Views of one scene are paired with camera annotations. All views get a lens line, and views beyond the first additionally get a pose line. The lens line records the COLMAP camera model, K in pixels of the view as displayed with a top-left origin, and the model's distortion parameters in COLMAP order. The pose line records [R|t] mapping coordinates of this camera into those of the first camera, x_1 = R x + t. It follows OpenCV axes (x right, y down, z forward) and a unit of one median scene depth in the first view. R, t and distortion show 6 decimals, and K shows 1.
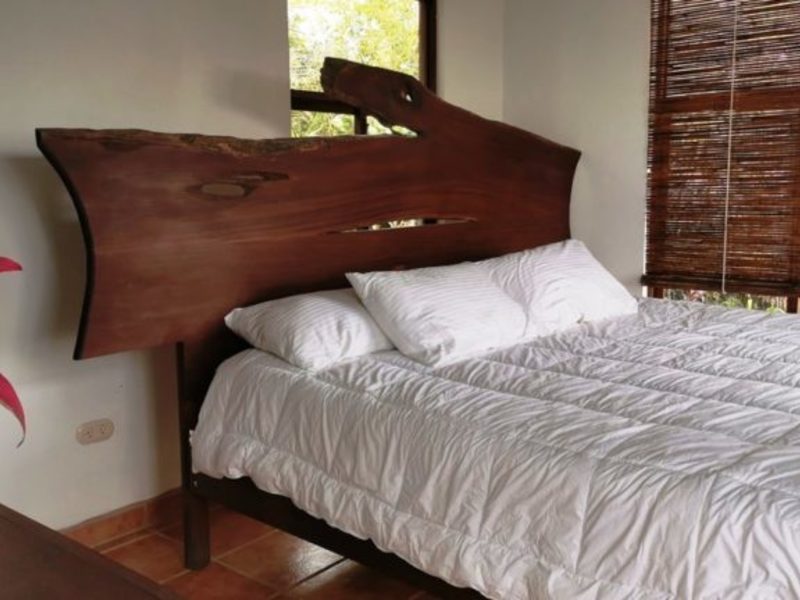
lens RADIAL K [[800.0, 0, 400.0], [0, 800.0, 299.9], [0, 0, 1]] dist [0.021748, 0.000000]
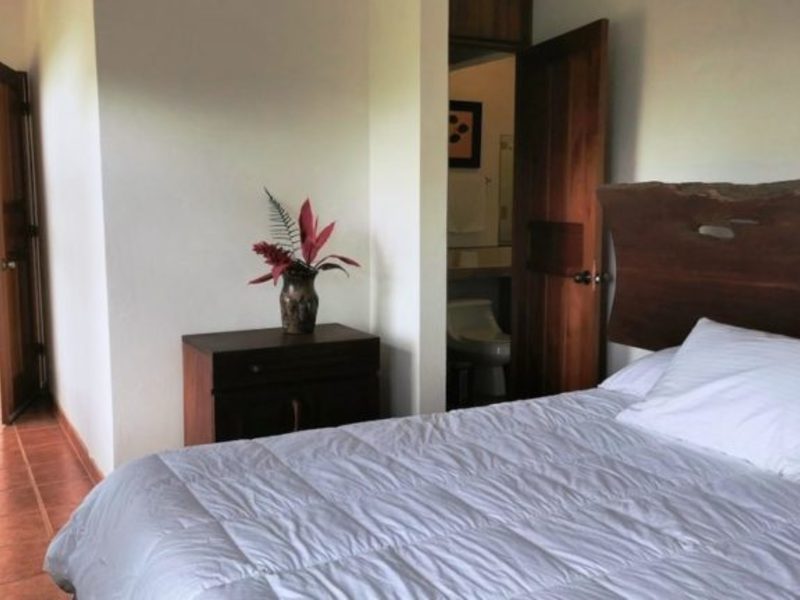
lens RADIAL K [[800.0, 0, 400.2], [0, 800.0, 299.1], [0, 0, 1]] dist [0.021748, 0.000000]
pose [[-0.322932, 0.135852, -0.936621, 0.970780], [-0.136009, 0.972710, 0.187980, -0.195377], [0.936598, 0.188094, -0.295642, 0.938956]]
